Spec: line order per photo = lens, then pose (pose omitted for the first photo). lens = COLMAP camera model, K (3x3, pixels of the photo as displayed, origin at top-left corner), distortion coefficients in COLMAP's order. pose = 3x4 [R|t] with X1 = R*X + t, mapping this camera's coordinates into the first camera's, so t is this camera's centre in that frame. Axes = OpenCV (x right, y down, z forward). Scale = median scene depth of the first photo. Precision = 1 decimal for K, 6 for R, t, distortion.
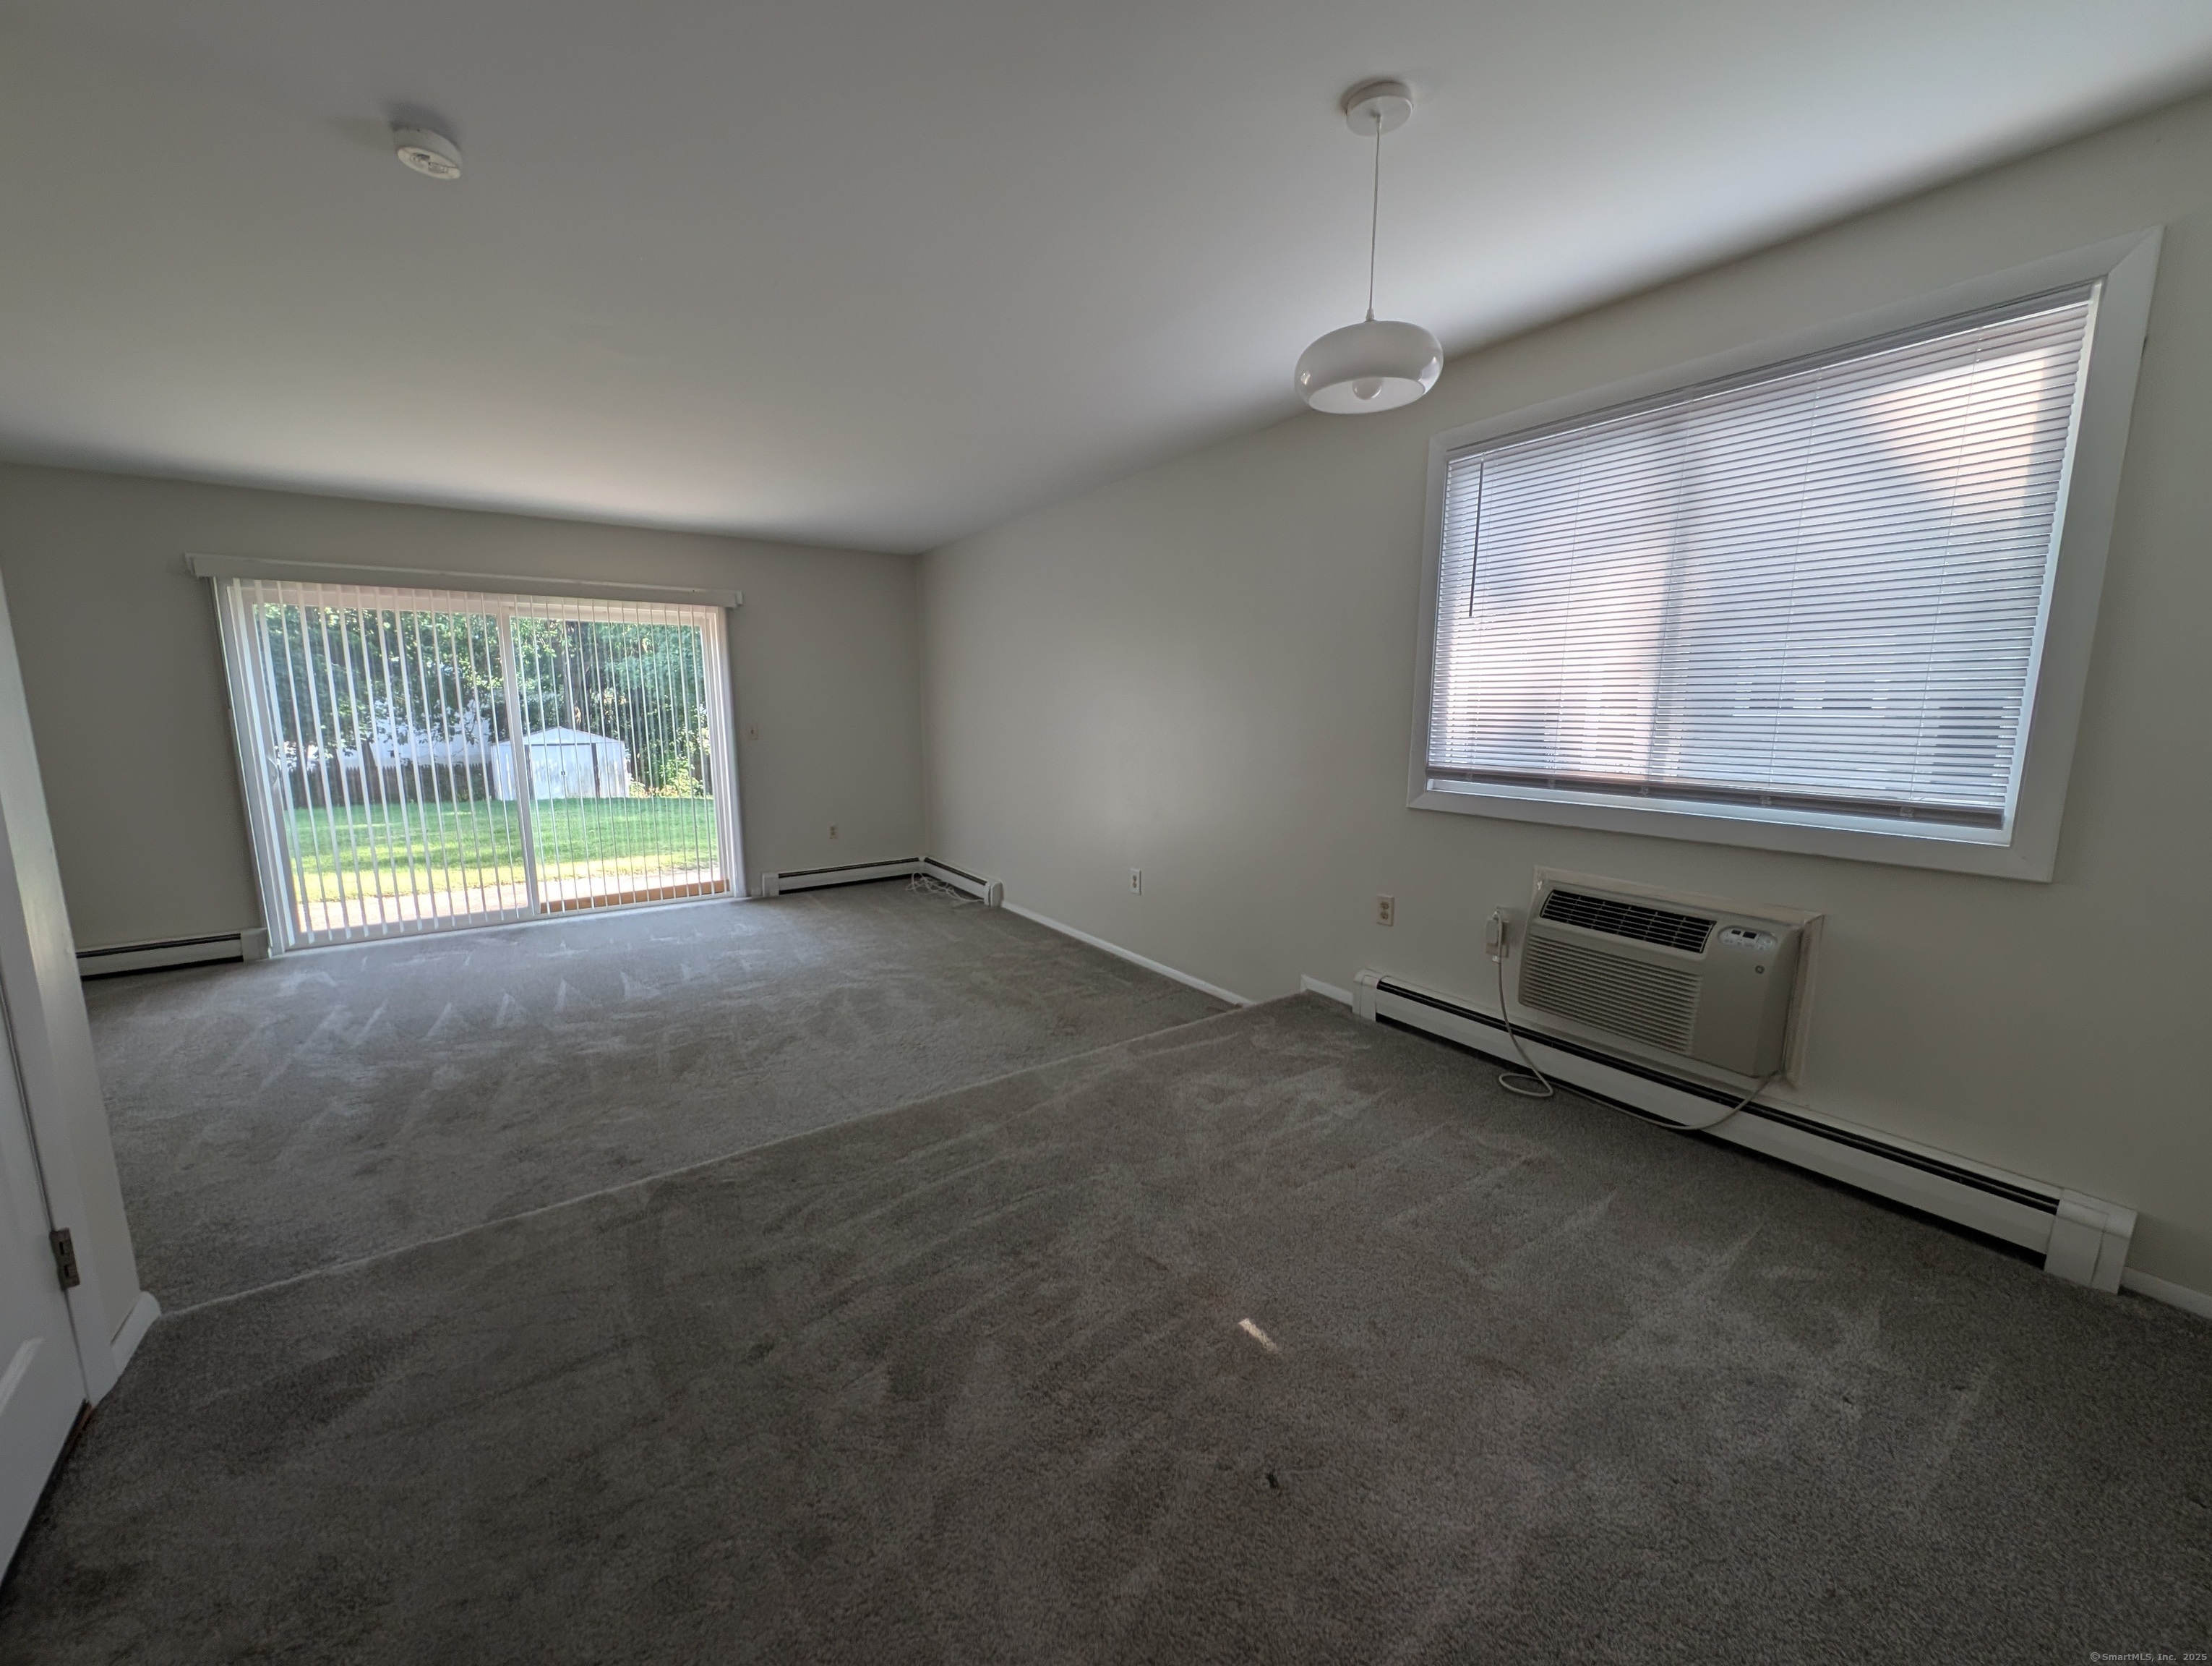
lens RADIAL K [[850.0, 0, 1099.6], [0, 850.0, 830.6], [0, 0, 1]] dist [0.011697, -0.001541]
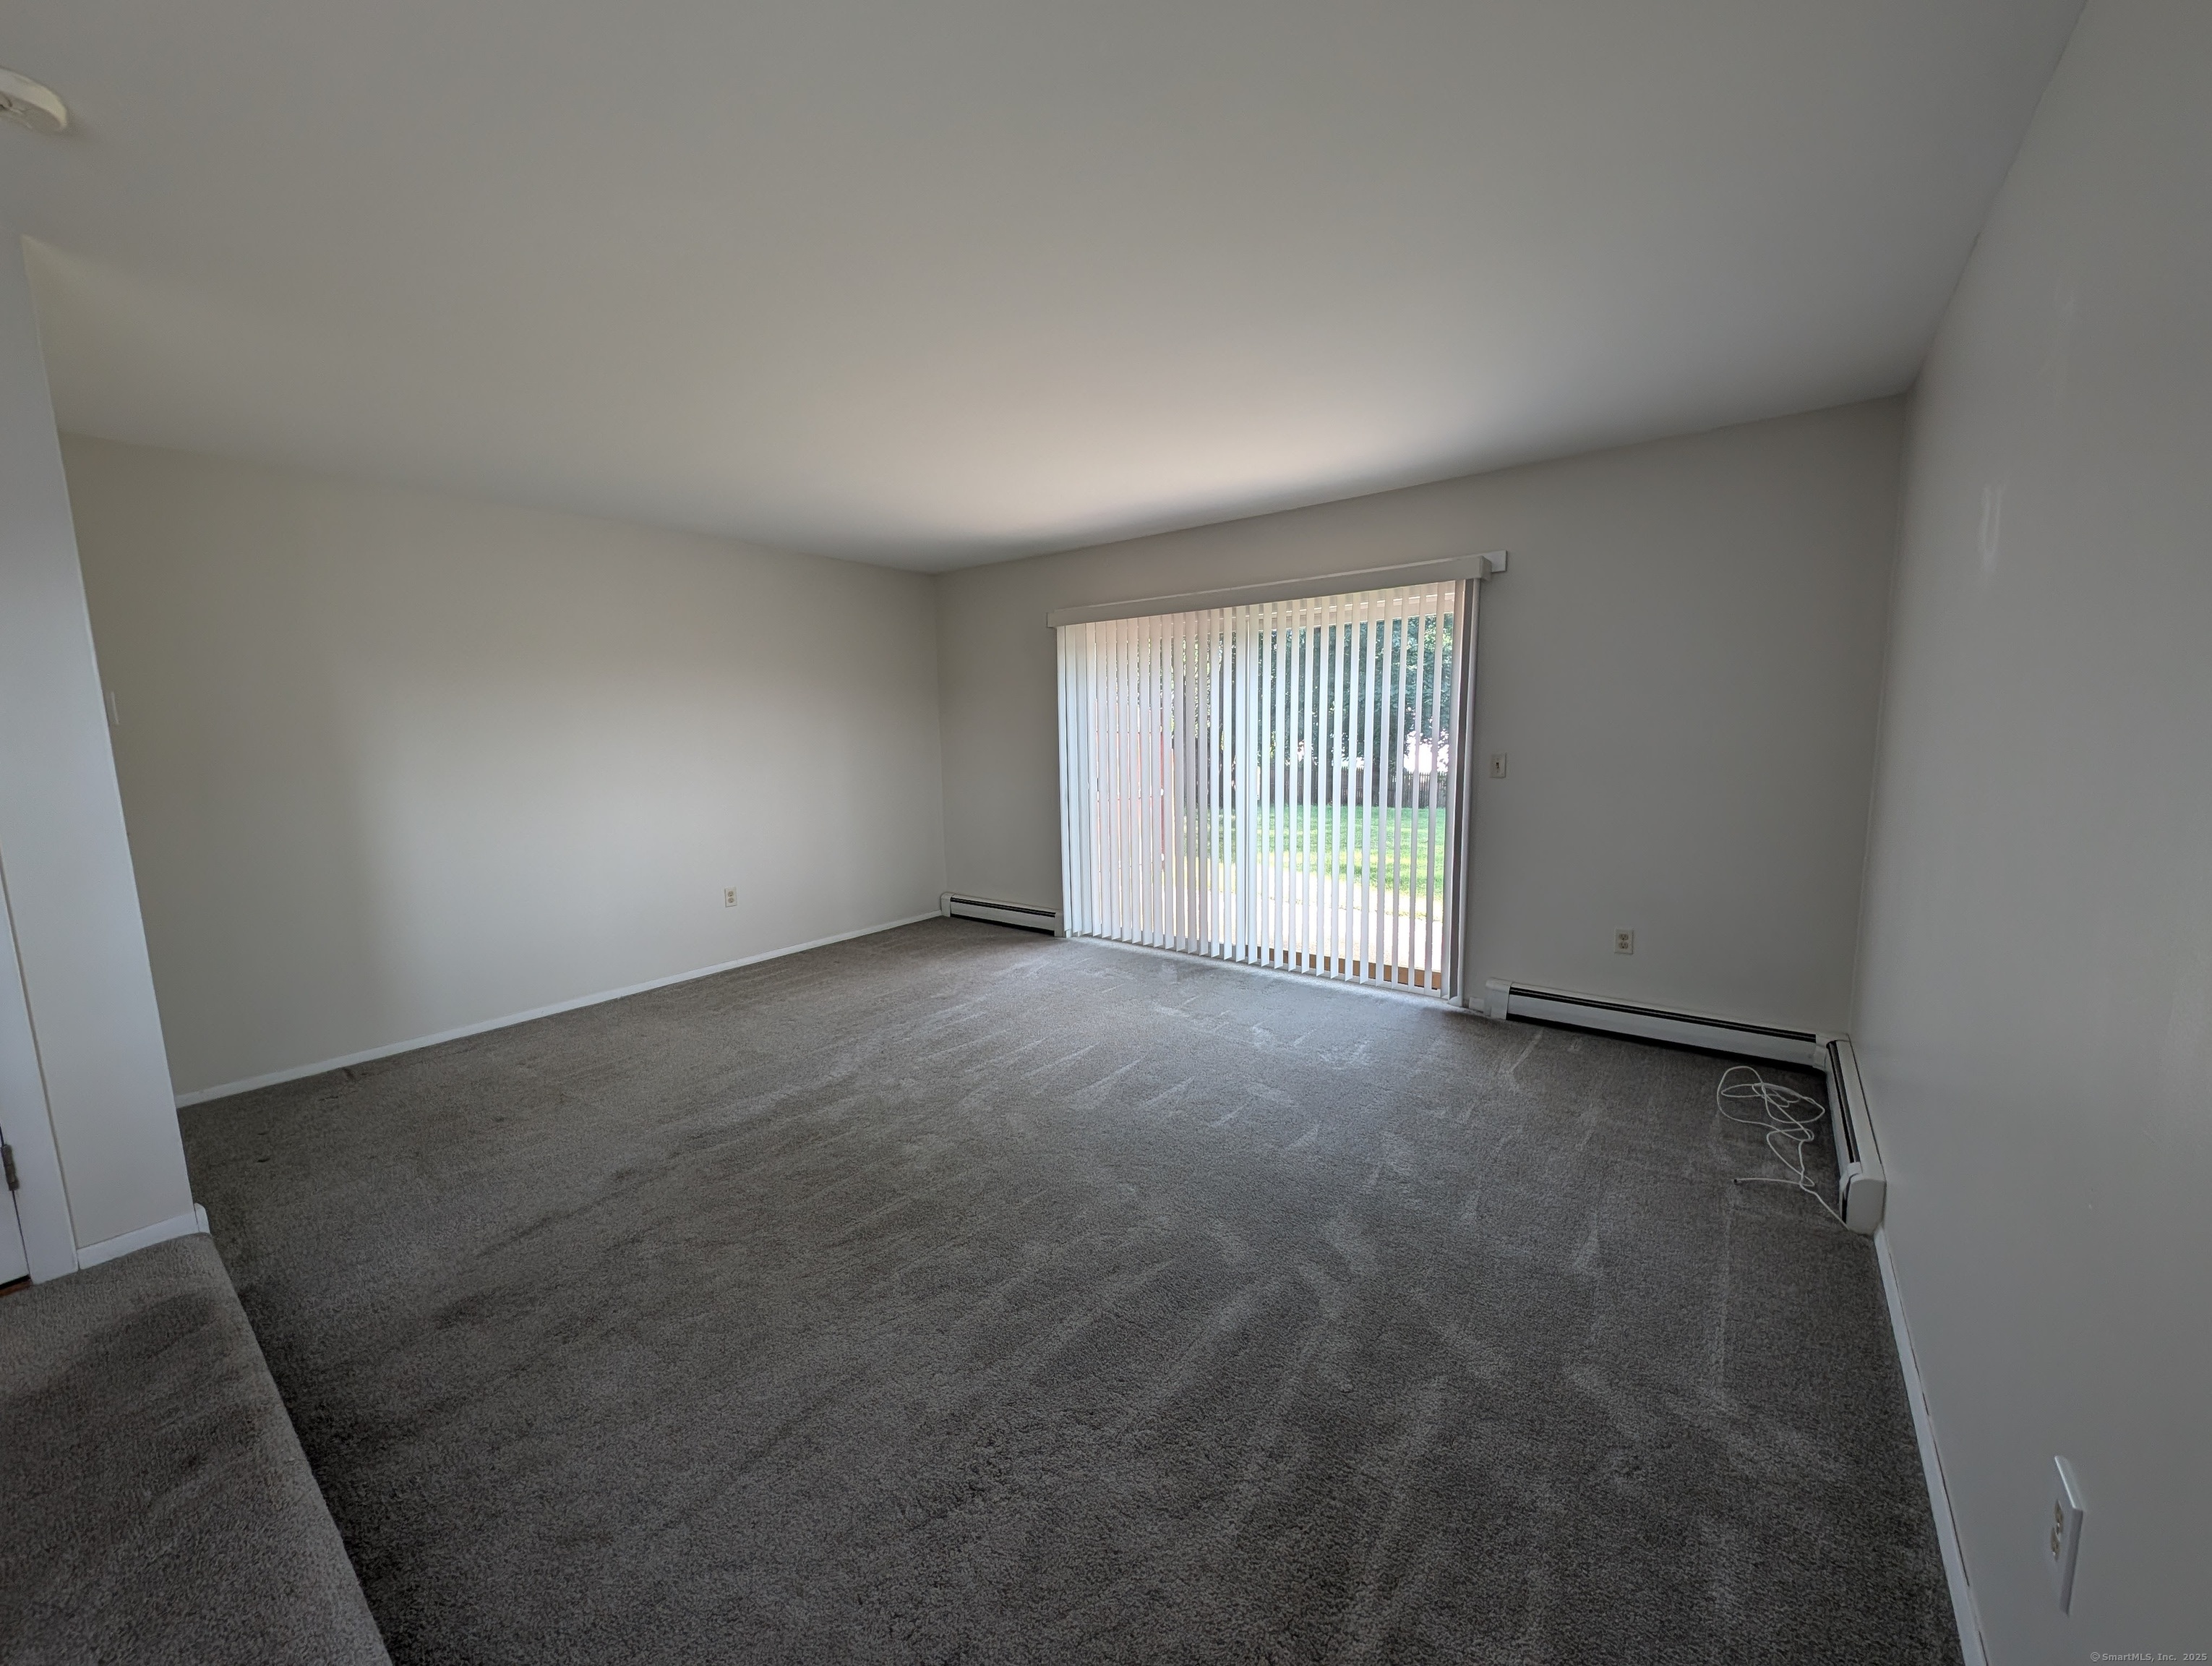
lens RADIAL K [[850.0, 0, 1109.0], [0, 850.0, 836.8], [0, 0, 1]] dist [0.011697, -0.001541]
pose [[0.316218, 0.123487, -0.940615, 0.174341], [-0.130882, 0.987690, 0.085667, -0.118010], [0.939615, 0.096021, 0.328488, 0.784978]]
